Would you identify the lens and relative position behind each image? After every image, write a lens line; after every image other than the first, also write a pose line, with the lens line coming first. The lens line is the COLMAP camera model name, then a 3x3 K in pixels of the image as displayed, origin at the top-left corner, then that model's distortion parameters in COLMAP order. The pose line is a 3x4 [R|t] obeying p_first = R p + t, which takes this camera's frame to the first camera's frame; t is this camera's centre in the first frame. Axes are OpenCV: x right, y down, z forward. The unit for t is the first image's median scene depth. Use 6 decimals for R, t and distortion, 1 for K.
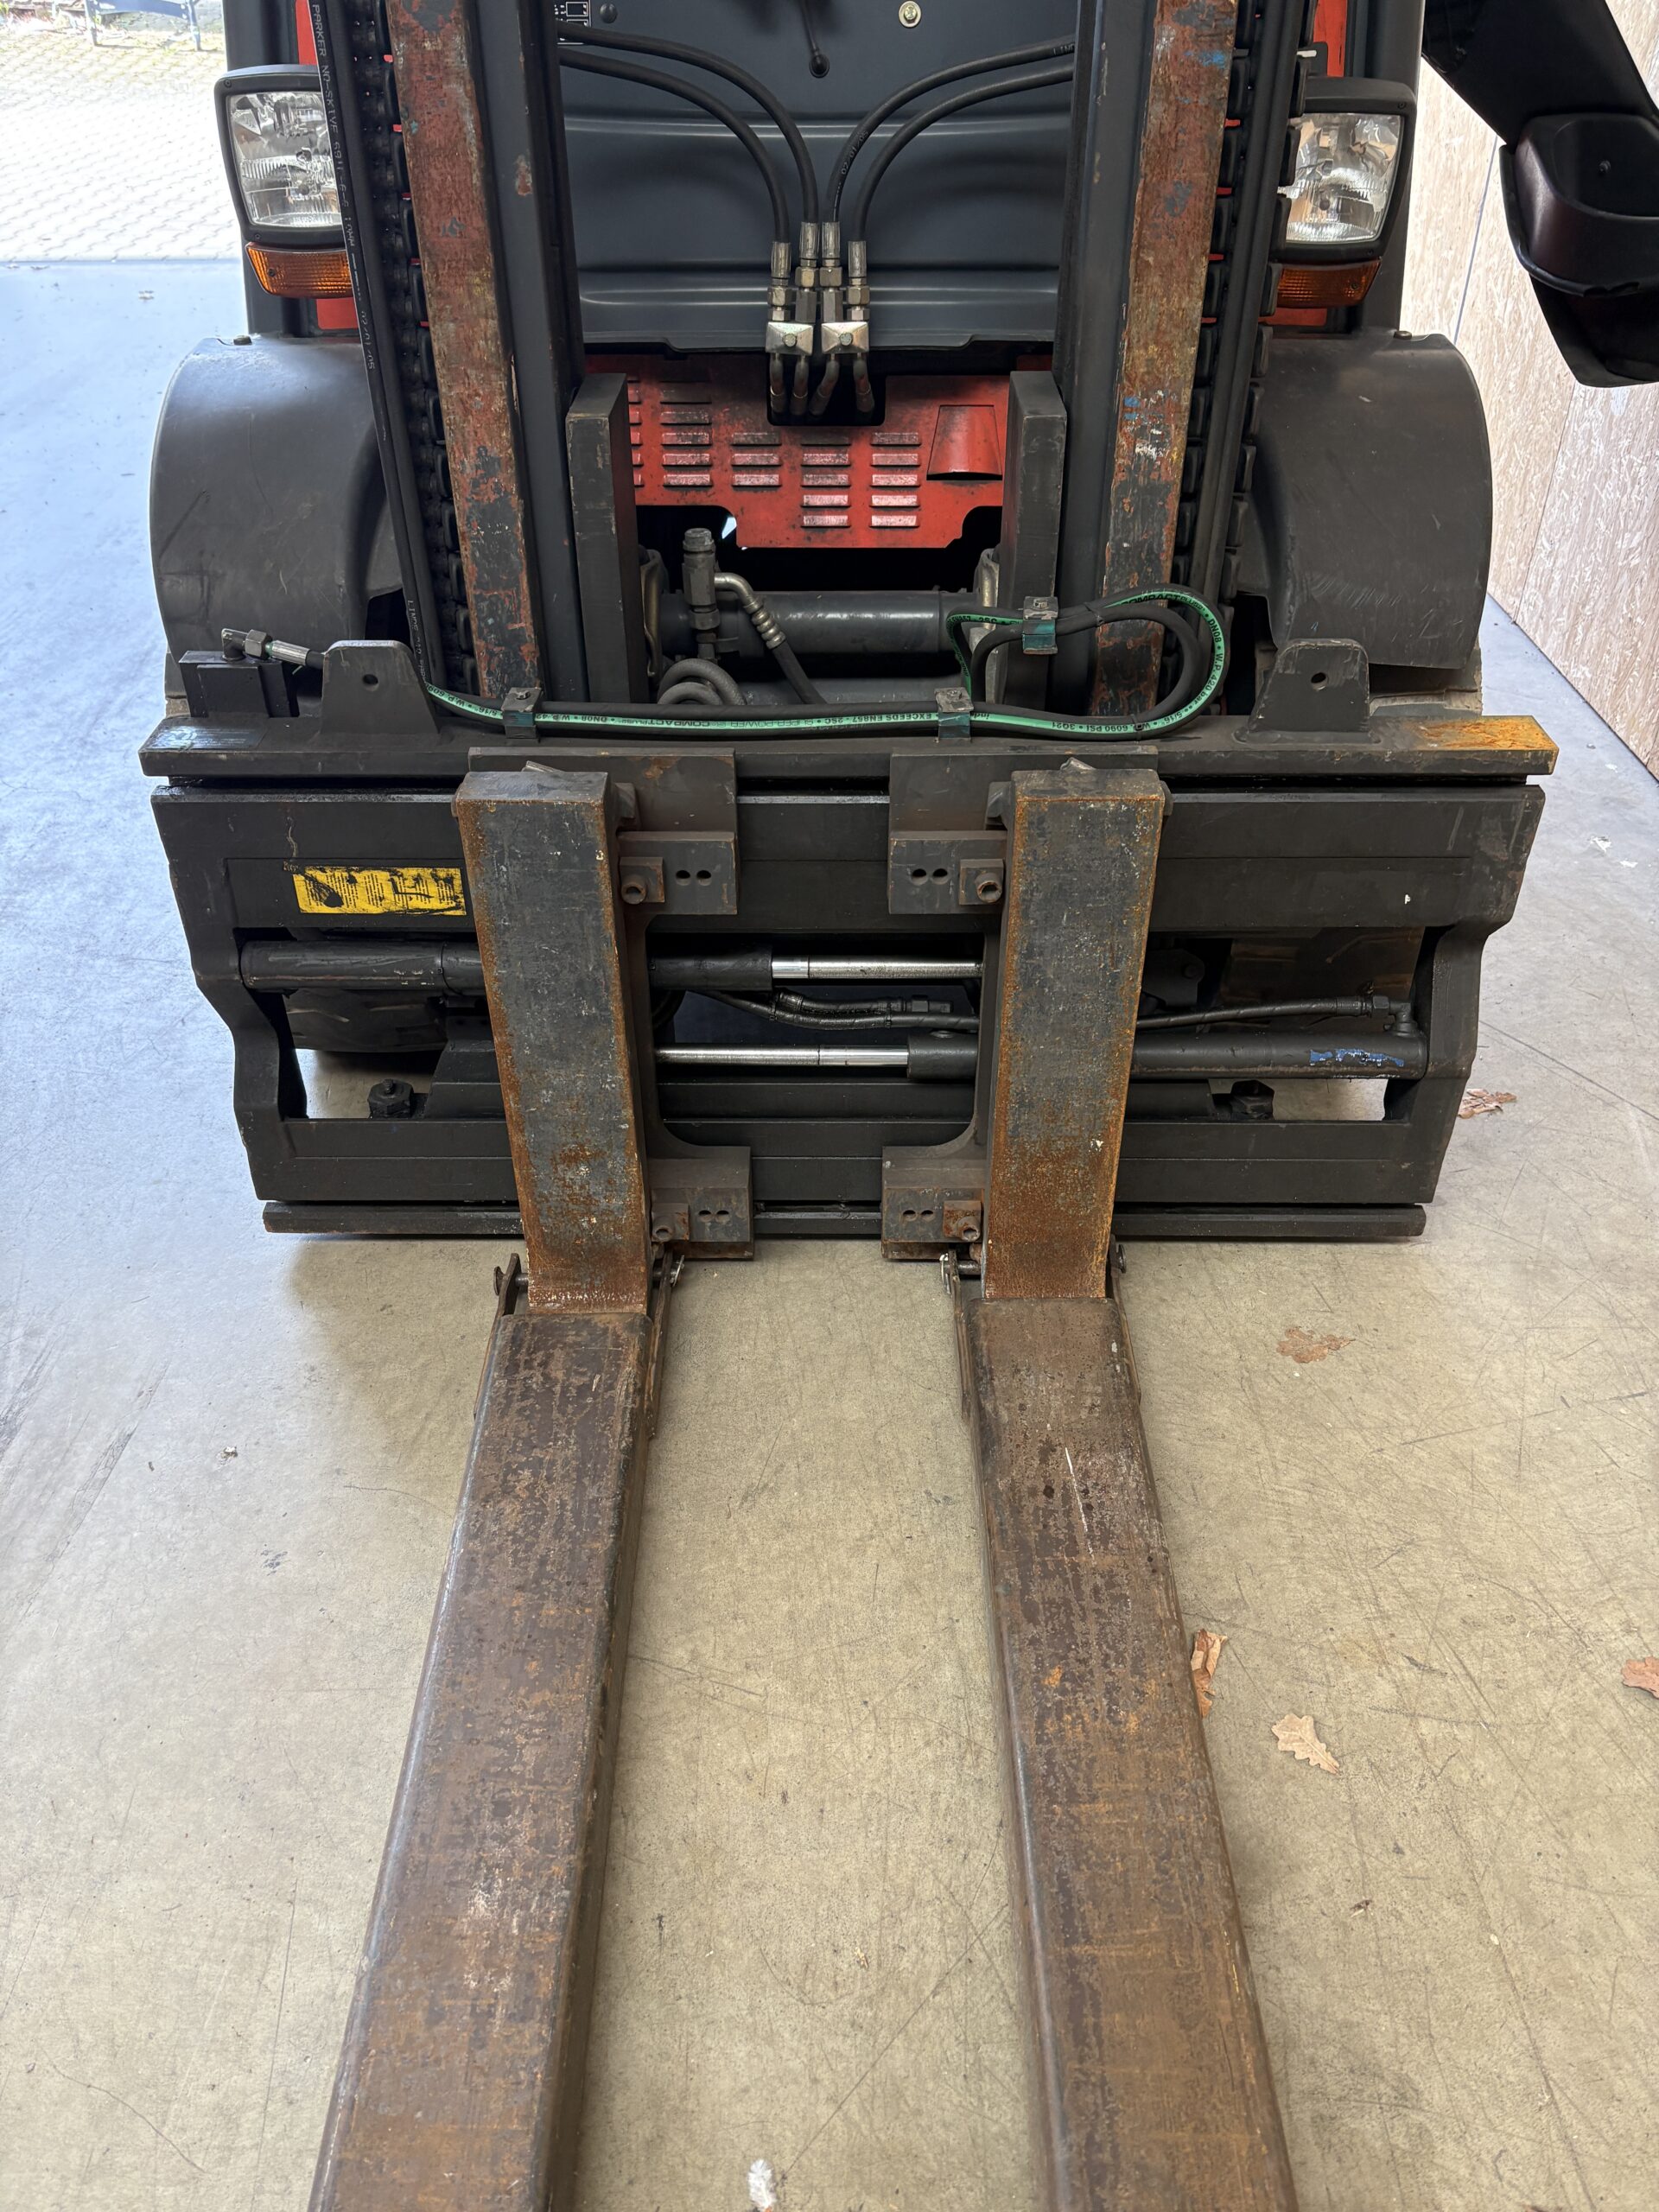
lens RADIAL K [[1667.6, 0, 811.4], [0, 1667.6, 1108.4], [0, 0, 1]] dist [0.094808, -0.113466]
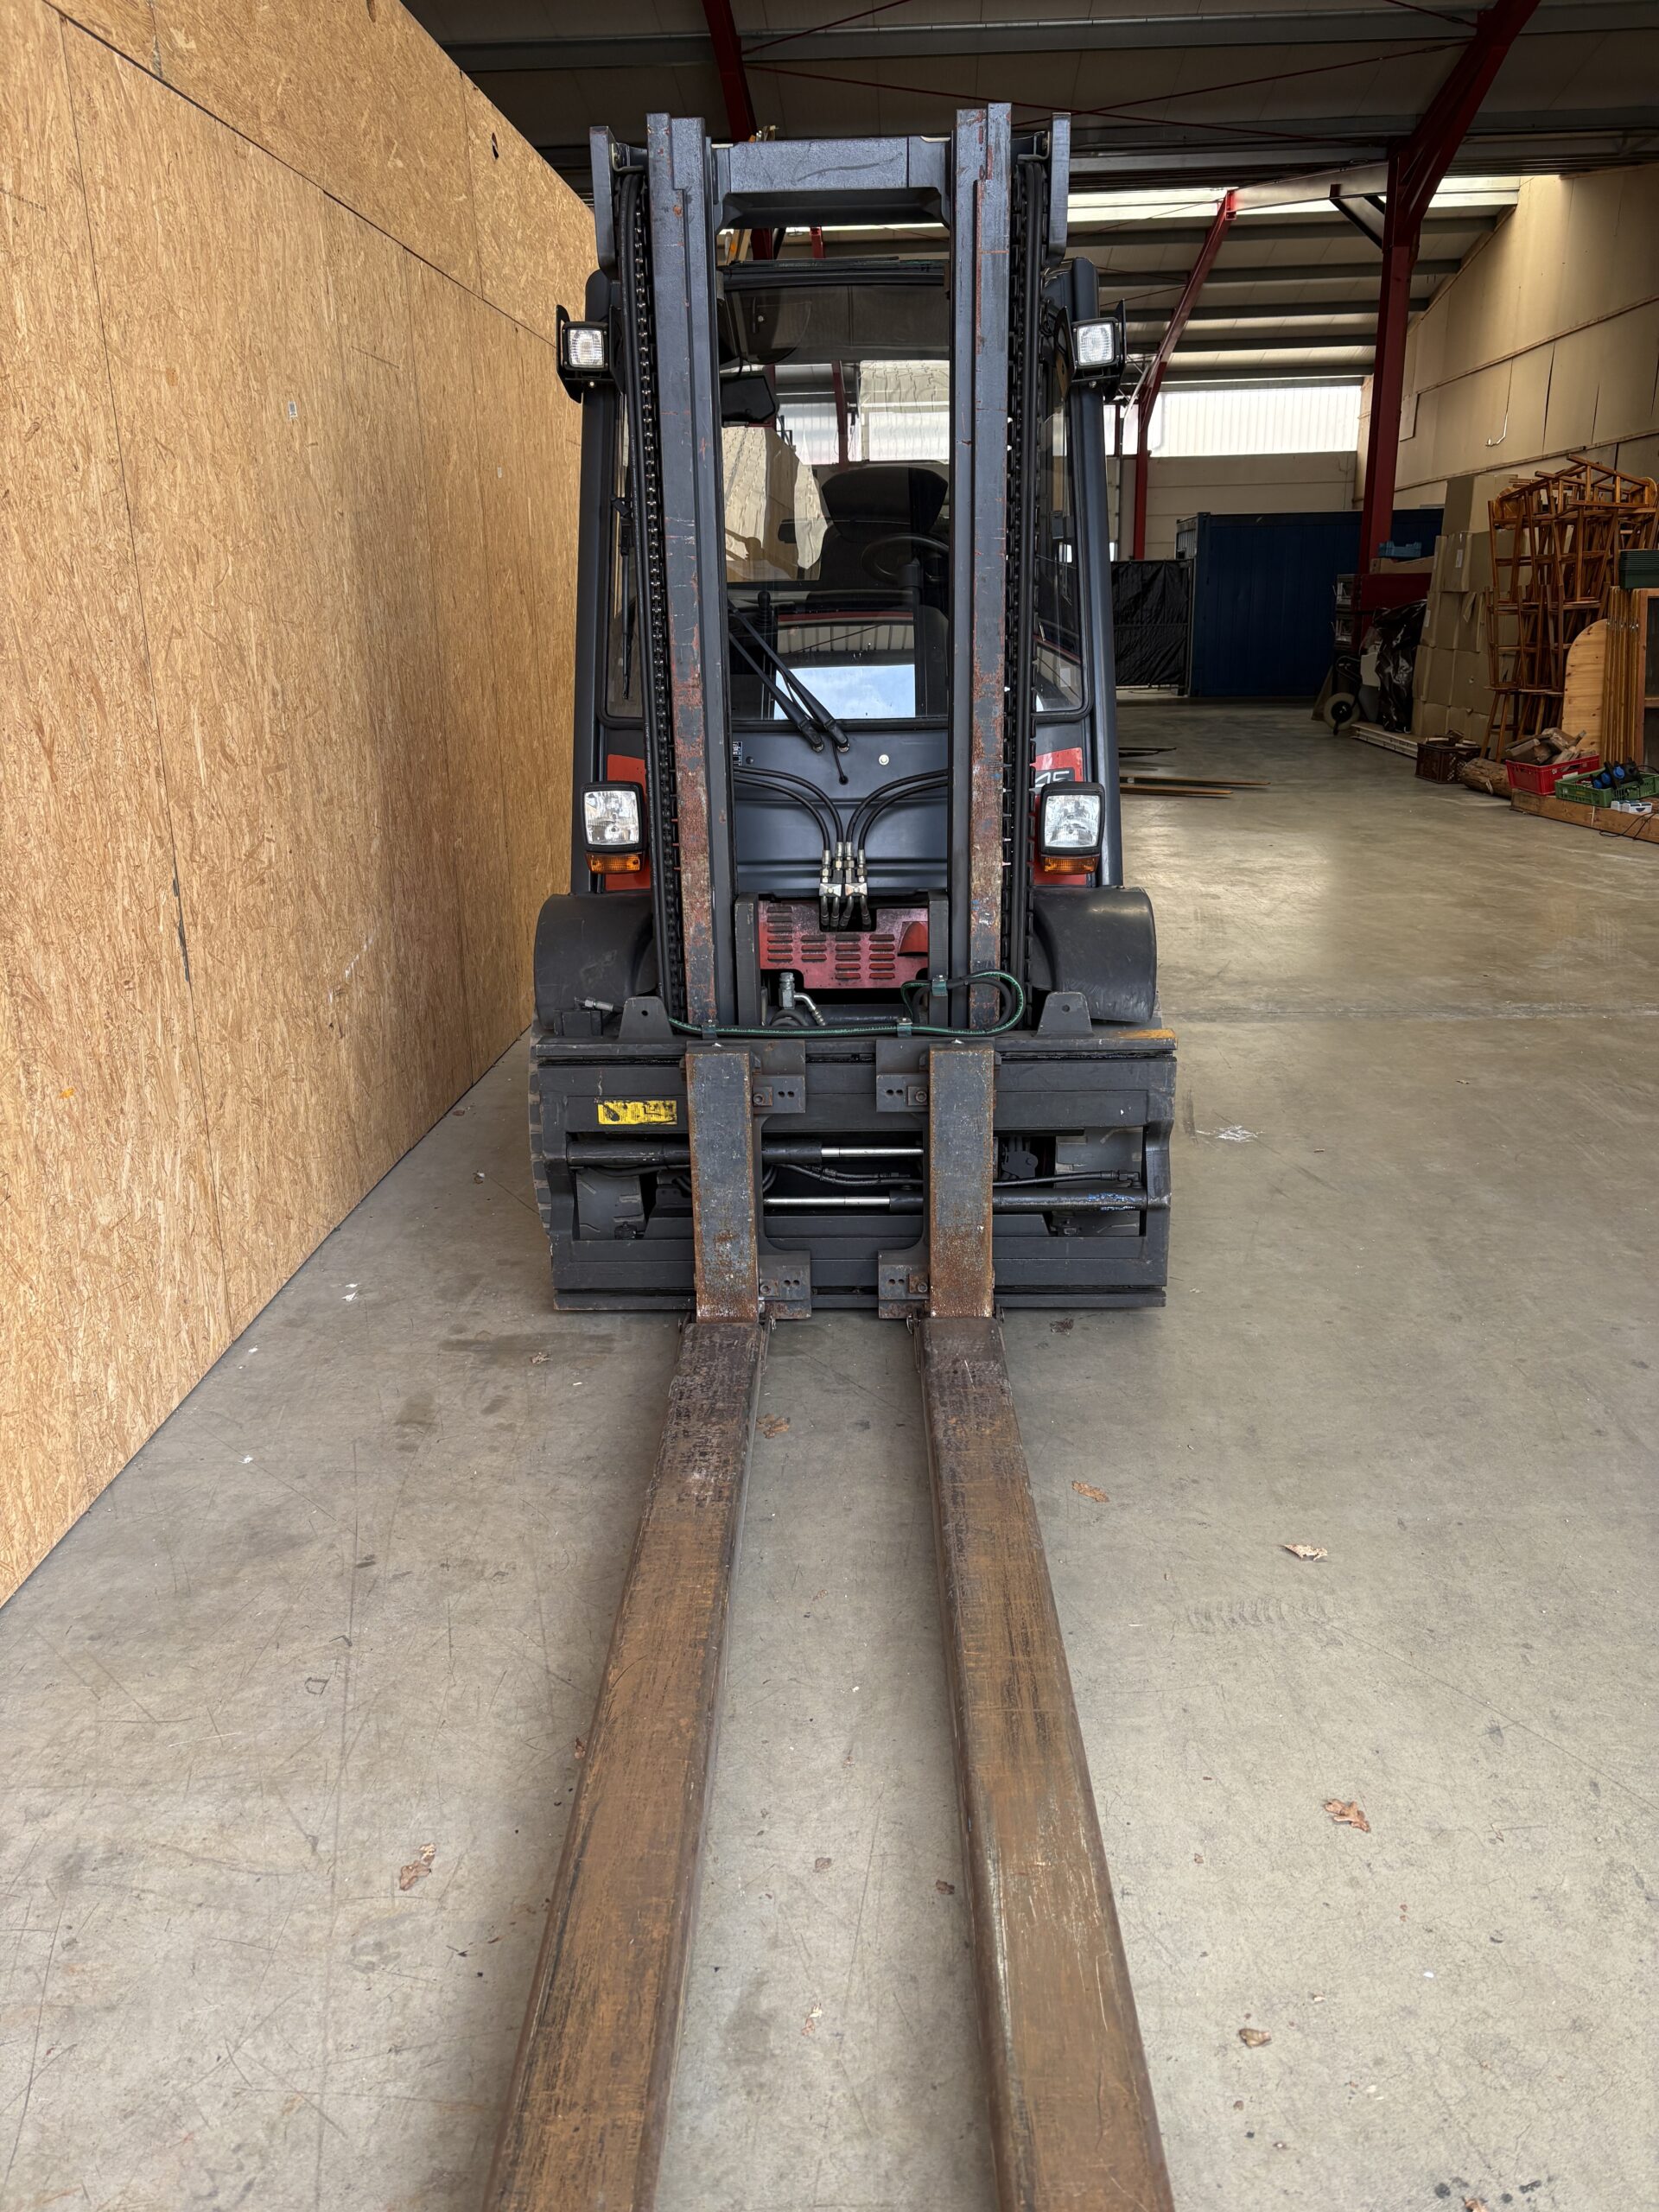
lens RADIAL K [[1685.7, 0, 855.0], [0, 1685.7, 1108.5], [0, 0, 1]] dist [0.051487, -0.031484]
pose [[0.999986, -0.005120, 0.001553, 0.014554], [0.005336, 0.932892, -0.360116, 0.632518], [0.000395, 0.360119, 0.932906, -0.986879]]
